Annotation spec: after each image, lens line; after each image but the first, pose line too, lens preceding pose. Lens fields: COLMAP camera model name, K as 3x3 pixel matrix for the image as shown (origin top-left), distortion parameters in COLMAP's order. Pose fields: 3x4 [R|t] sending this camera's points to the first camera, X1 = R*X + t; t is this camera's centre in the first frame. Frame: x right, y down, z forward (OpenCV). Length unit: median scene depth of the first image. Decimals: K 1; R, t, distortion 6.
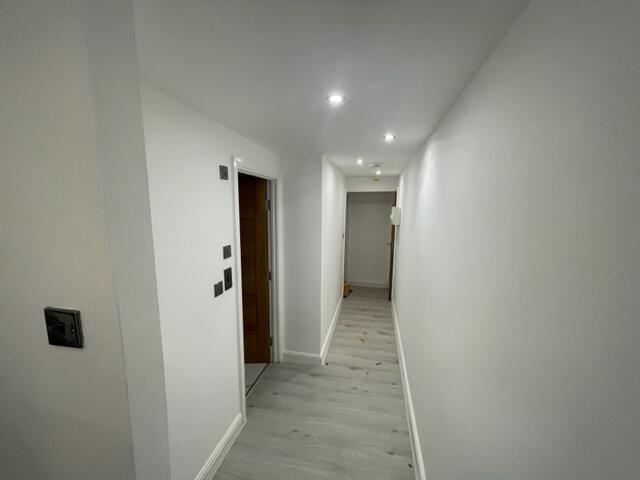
lens RADIAL K [[260.7, 0, 320.7], [0, 260.7, 240.8], [0, 0, 1]] dist [0.001511, 0.001078]
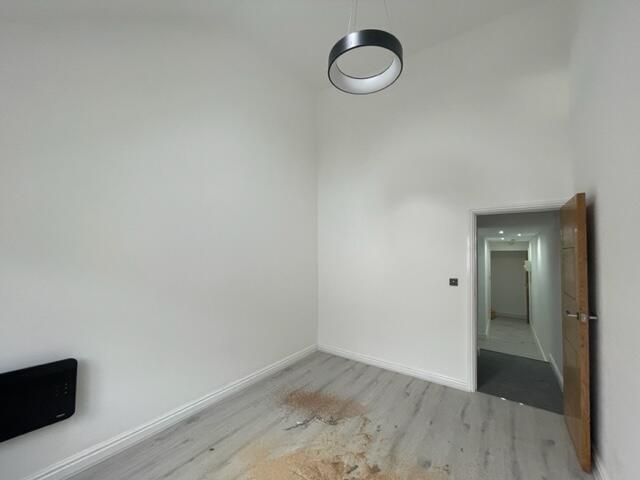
lens RADIAL K [[260.7, 0, 323.3], [0, 260.7, 240.8], [0, 0, 1]] dist [0.001511, 0.001078]
pose [[0.919539, -0.012619, -0.392795, -0.246645], [-0.061062, 0.982759, -0.174519, 0.113079], [0.388225, 0.184462, 0.902915, -0.997809]]
